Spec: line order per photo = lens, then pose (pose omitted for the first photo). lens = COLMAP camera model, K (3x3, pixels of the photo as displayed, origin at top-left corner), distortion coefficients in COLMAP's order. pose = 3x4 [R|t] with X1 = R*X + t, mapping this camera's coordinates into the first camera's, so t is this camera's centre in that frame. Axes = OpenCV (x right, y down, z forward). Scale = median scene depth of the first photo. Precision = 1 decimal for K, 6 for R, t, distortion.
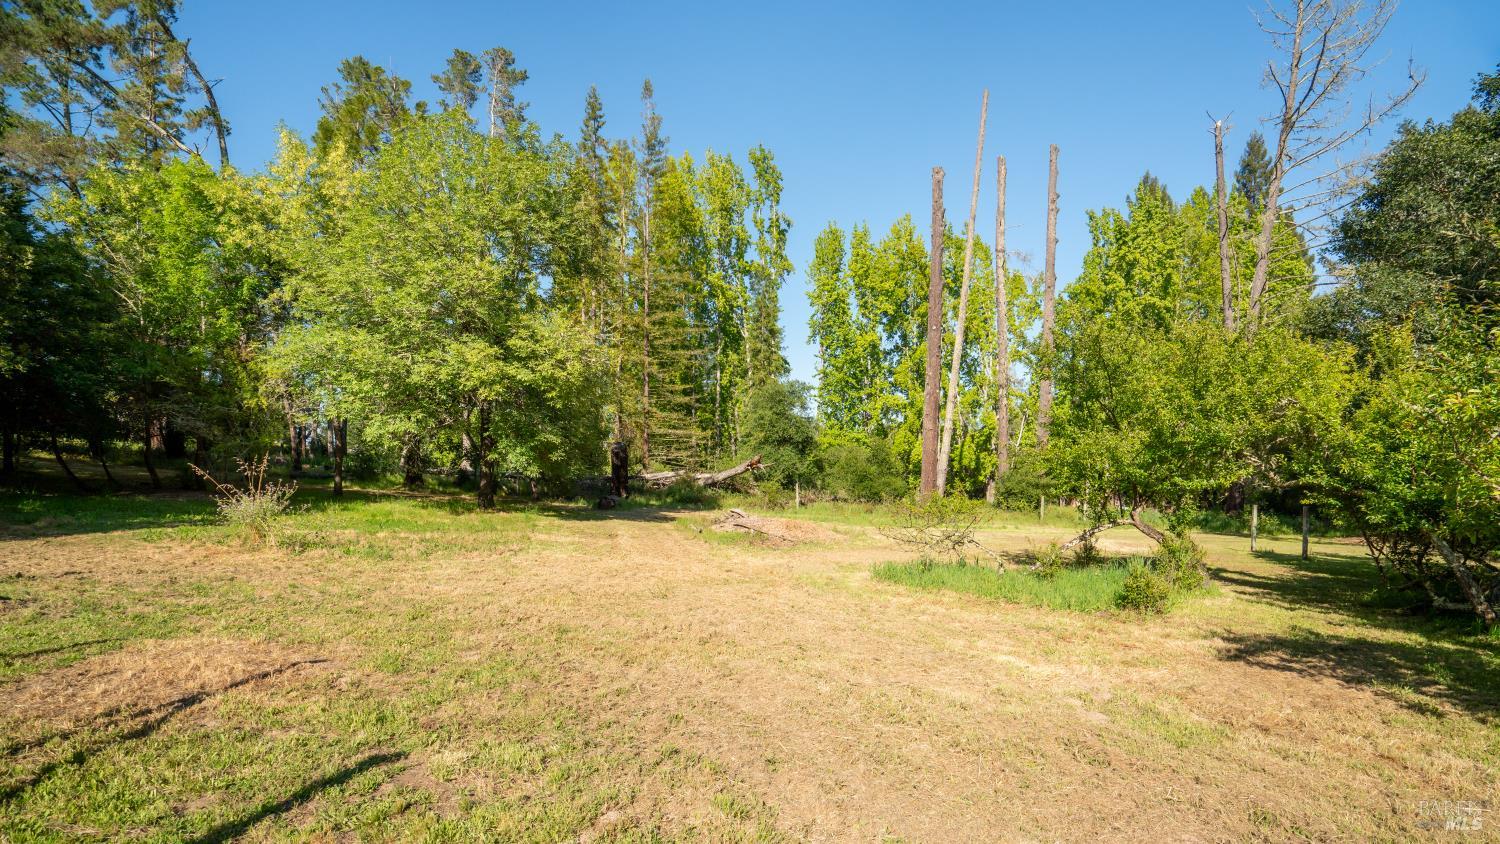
lens RADIAL K [[675.1, 0, 742.7], [0, 675.1, 431.8], [0, 0, 1]] dist [0.003151, 0.001398]
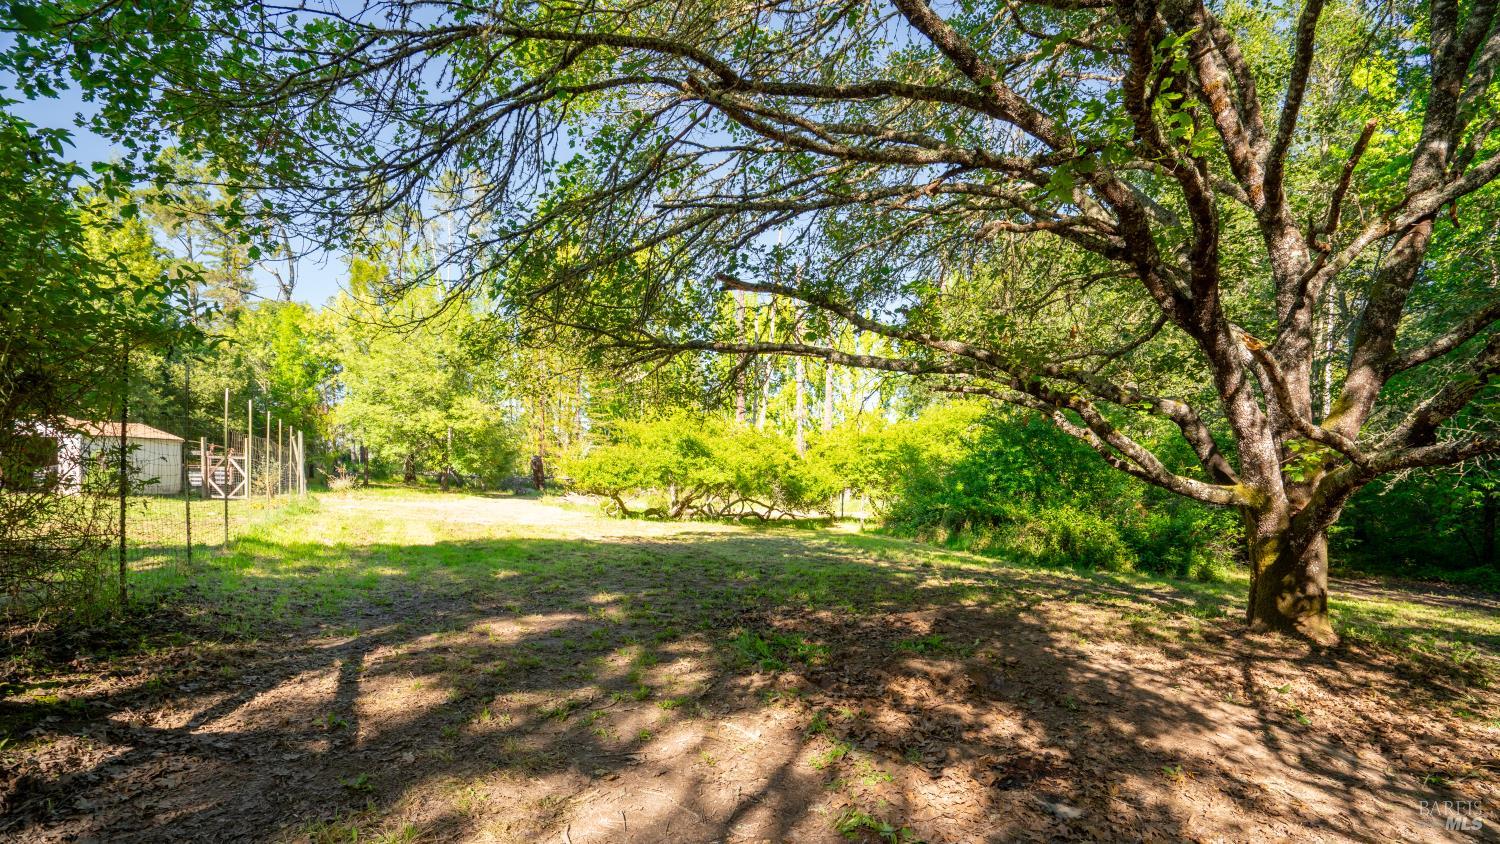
lens RADIAL K [[675.1, 0, 742.7], [0, 675.1, 431.8], [0, 0, 1]] dist [0.003151, 0.001398]
pose [[0.999939, 0.004357, -0.010117, 0.539650], [-0.004437, 0.999959, -0.007933, -0.050166], [0.010082, 0.007977, 0.999917, -1.006905]]
